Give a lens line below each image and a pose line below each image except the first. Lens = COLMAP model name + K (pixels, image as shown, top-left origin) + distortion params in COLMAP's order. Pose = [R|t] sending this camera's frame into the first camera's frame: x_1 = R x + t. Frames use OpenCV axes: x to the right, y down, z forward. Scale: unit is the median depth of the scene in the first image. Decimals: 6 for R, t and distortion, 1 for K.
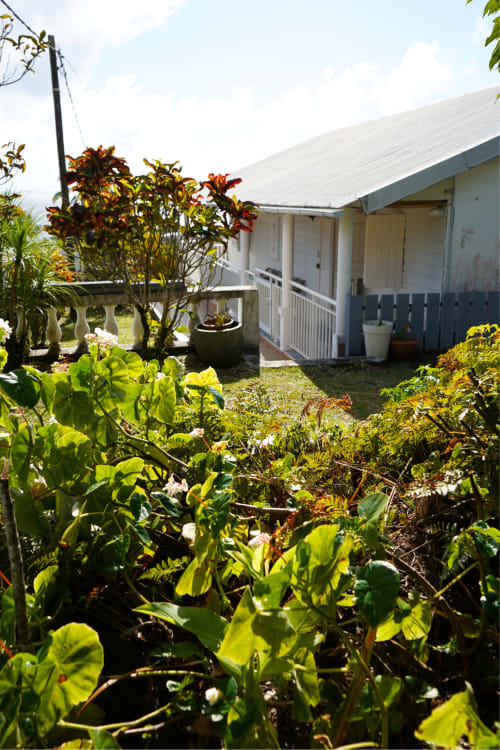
lens RADIAL K [[582.6, 0, 264.8], [0, 582.6, 374.6], [0, 0, 1]] dist [-0.003436, -0.005299]
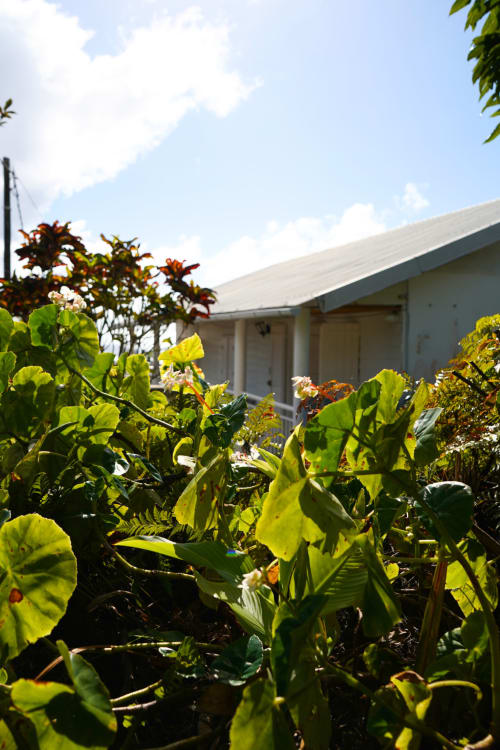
lens RADIAL K [[609.6, 0, 250.0], [0, 609.6, 375.0], [0, 0, 1]] dist [-0.000108, -0.002553]
pose [[0.998038, 0.007779, 0.062131, -0.067737], [0.005470, 0.977626, -0.210281, 0.230038], [-0.062377, 0.210208, 0.975665, 0.133710]]
